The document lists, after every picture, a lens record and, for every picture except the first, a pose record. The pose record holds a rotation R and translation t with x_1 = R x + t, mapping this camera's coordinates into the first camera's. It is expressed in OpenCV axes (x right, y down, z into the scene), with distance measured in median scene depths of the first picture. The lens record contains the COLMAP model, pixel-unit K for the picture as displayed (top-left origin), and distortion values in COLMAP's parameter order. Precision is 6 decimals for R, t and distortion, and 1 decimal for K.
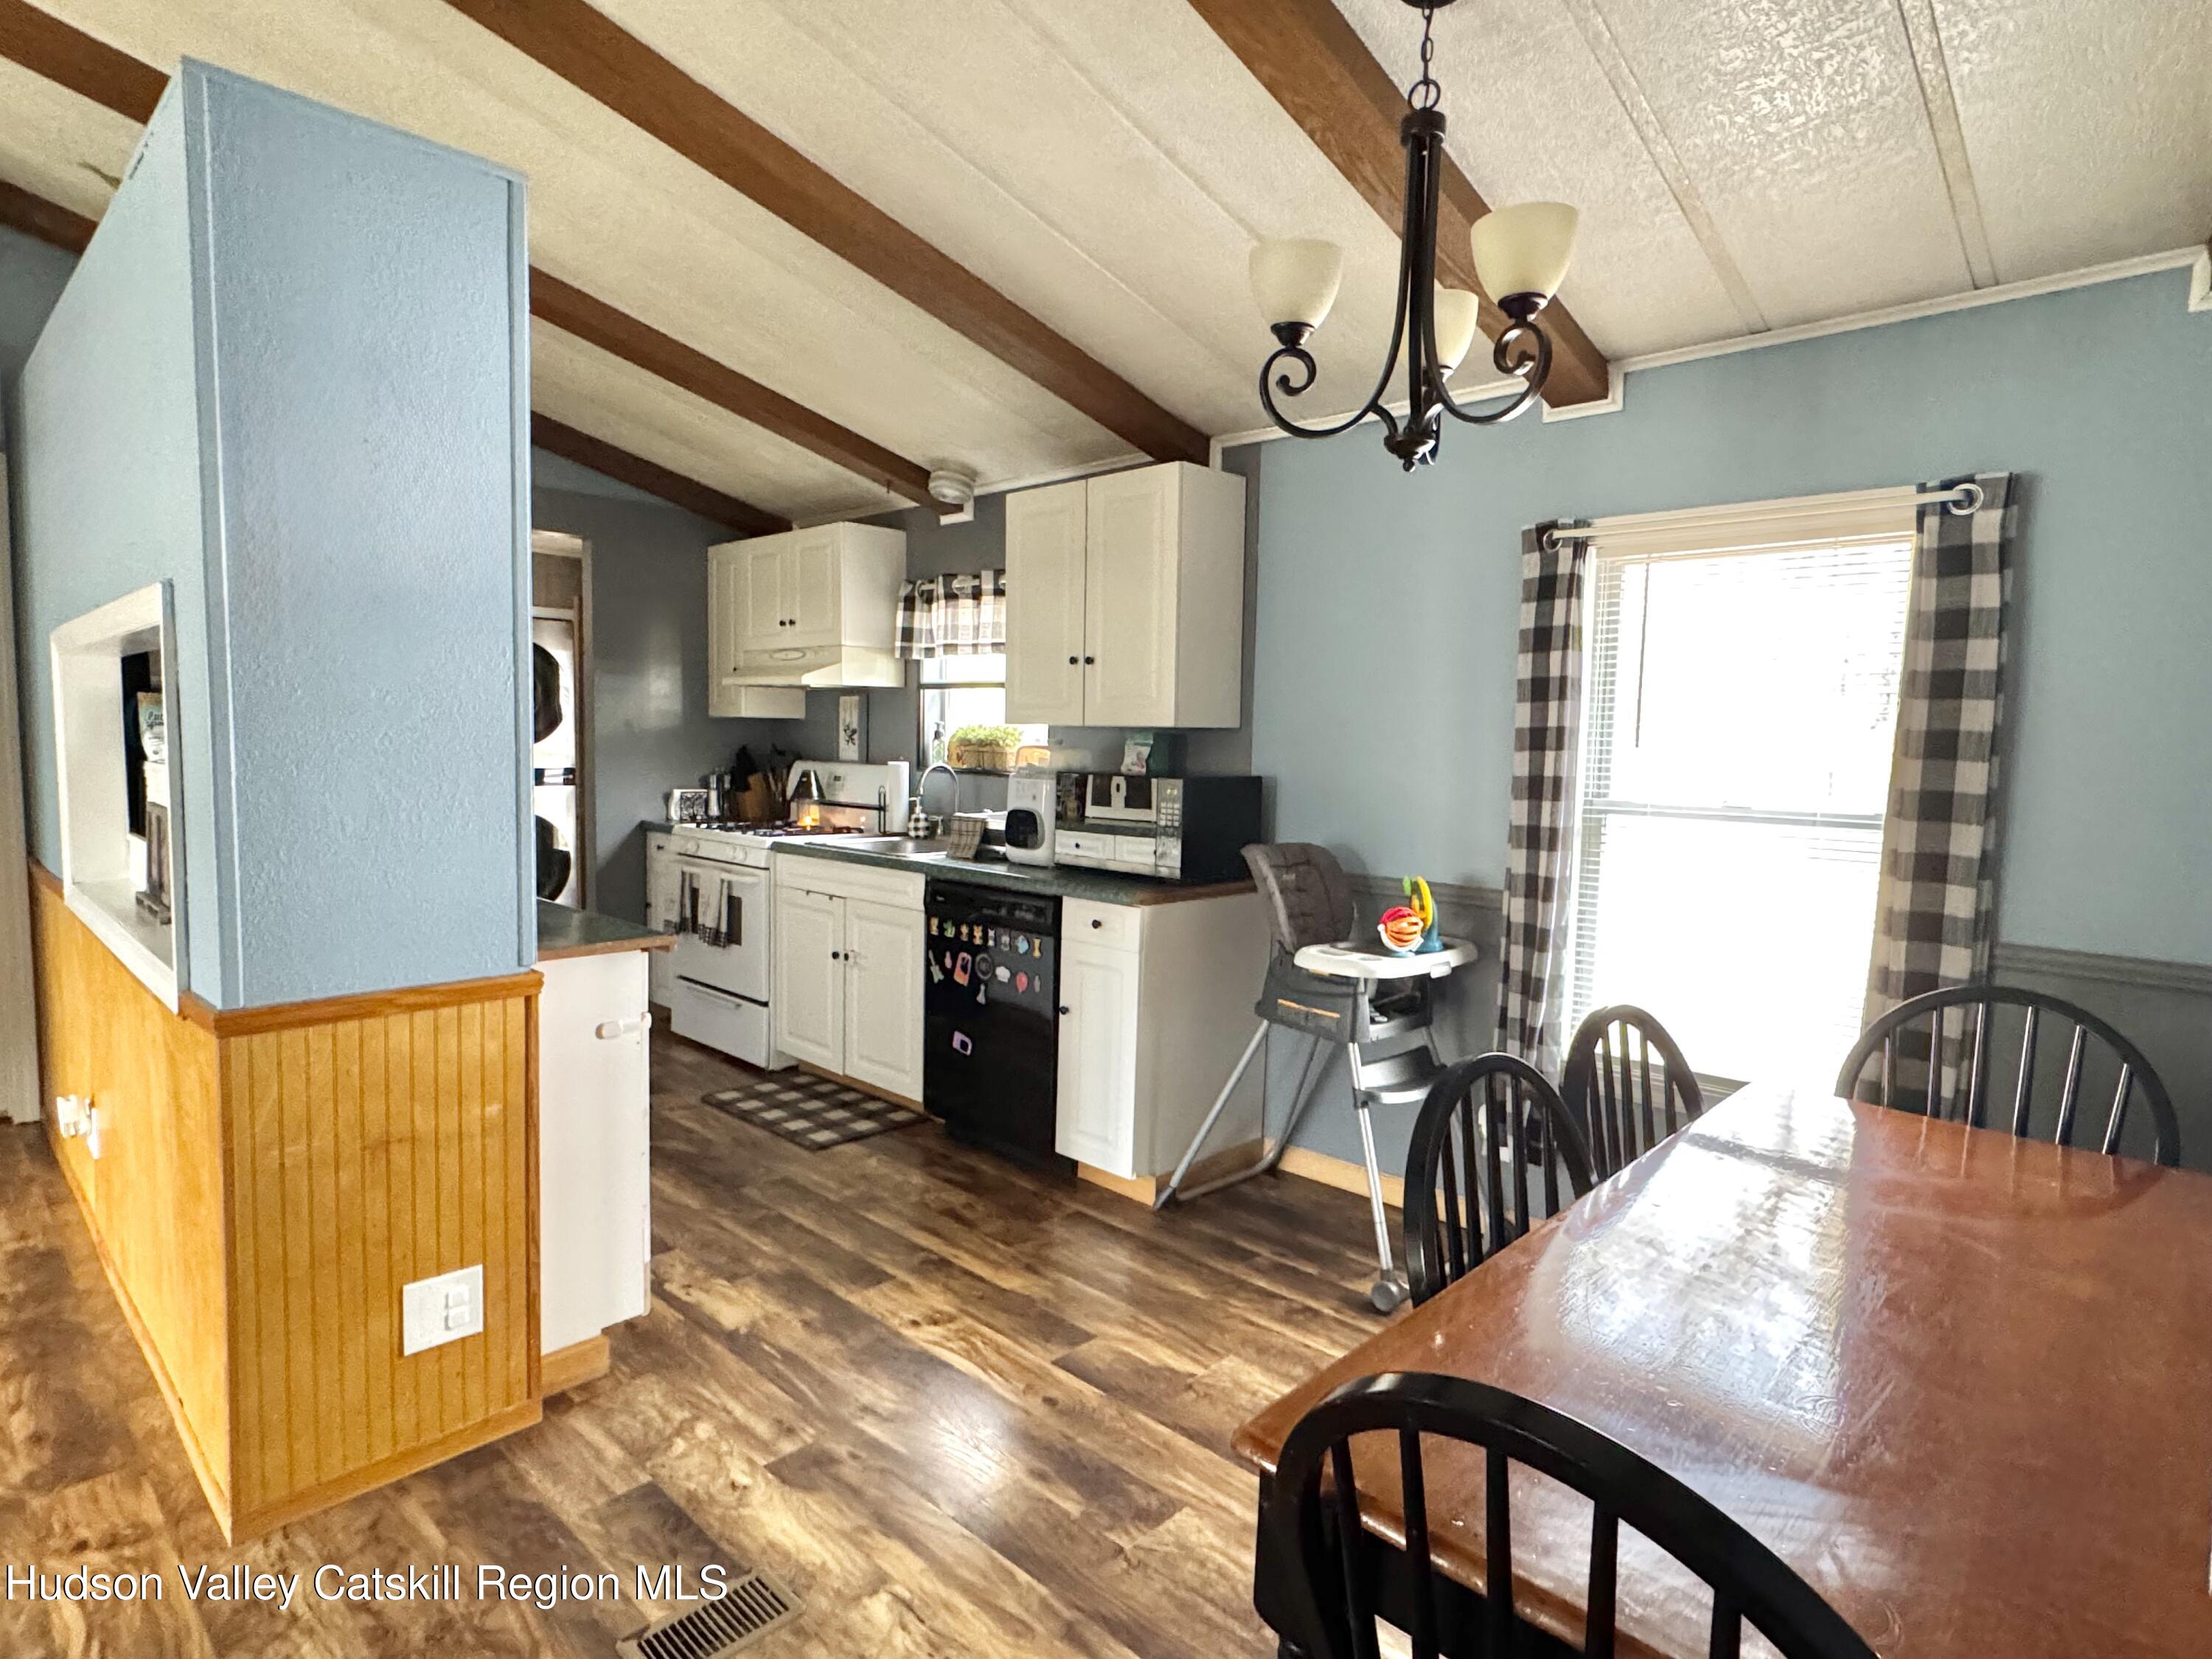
lens RADIAL K [[1189.3, 0, 1106.0], [0, 1189.3, 829.5], [0, 0, 1]] dist [-0.000479, 0.000347]
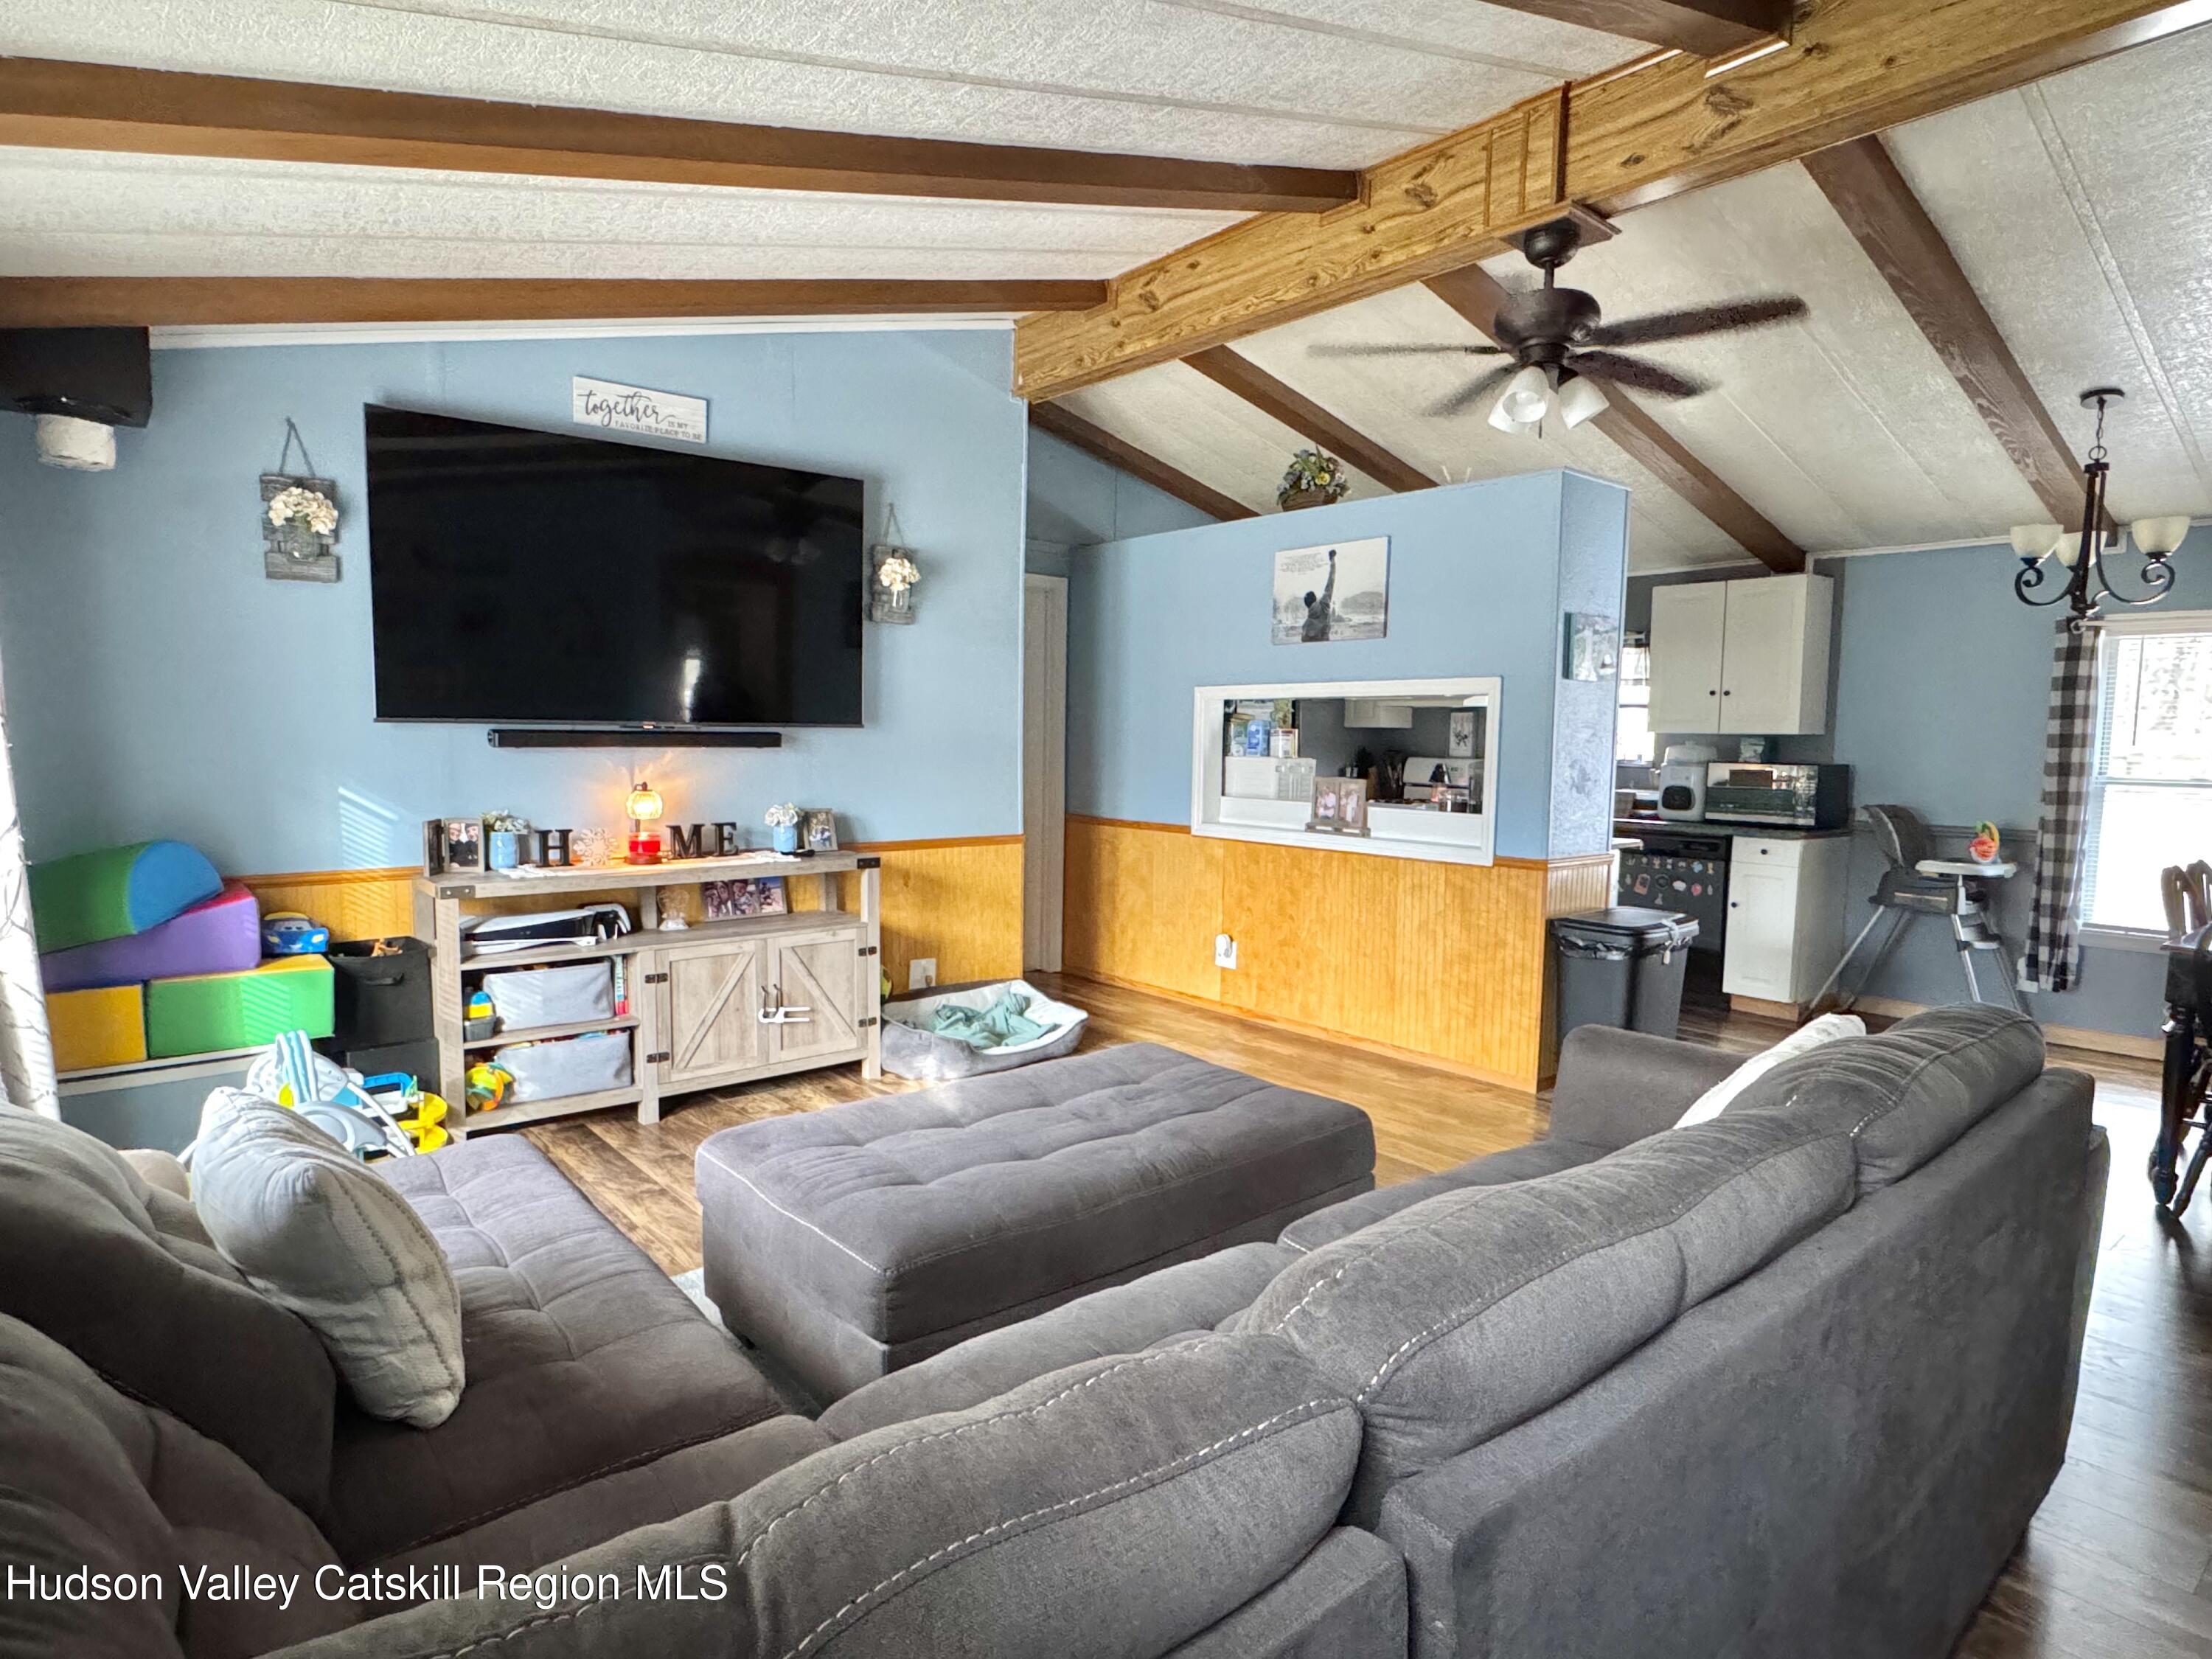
lens RADIAL K [[1230.6, 0, 1106.0], [0, 1230.6, 829.5], [0, 0, 1]] dist [-0.001793, 0.001835]
pose [[0.993742, 0.002726, -0.111665, -0.647297], [-0.002978, 0.999993, -0.002088, 0.047534], [0.111659, 0.002407, 0.993744, -0.732483]]
